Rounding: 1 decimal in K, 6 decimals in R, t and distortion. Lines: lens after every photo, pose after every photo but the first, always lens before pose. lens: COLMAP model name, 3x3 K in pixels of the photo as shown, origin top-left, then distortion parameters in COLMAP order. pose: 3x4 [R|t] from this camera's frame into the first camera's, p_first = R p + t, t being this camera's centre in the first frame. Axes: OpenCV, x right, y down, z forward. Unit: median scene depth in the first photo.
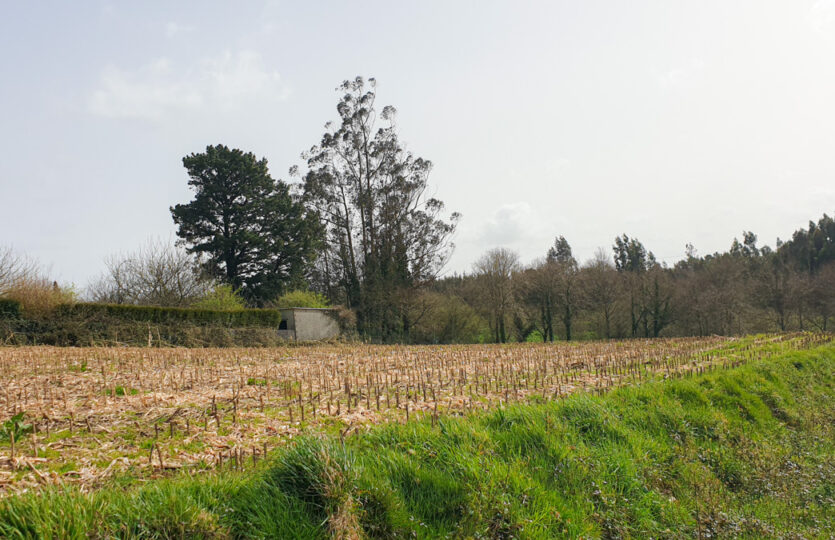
lens RADIAL K [[797.7, 0, 417.5], [0, 797.7, 270.0], [0, 0, 1]] dist [0.184253, -0.713358]
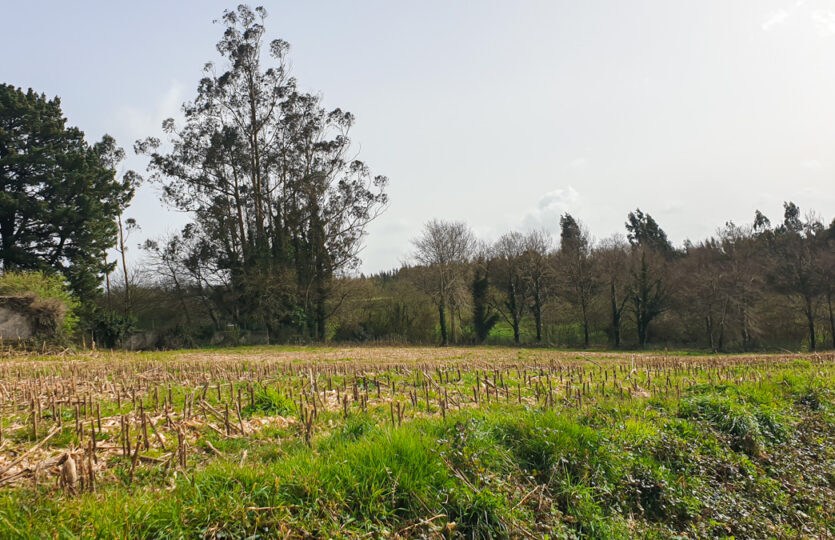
lens RADIAL K [[797.7, 0, 417.5], [0, 797.7, 270.0], [0, 0, 1]] dist [0.184253, -0.713358]
pose [[0.993424, -0.007320, -0.114258, 0.167542], [0.007950, 0.999956, 0.005061, 0.017393], [0.114216, -0.005936, 0.993438, 0.198395]]
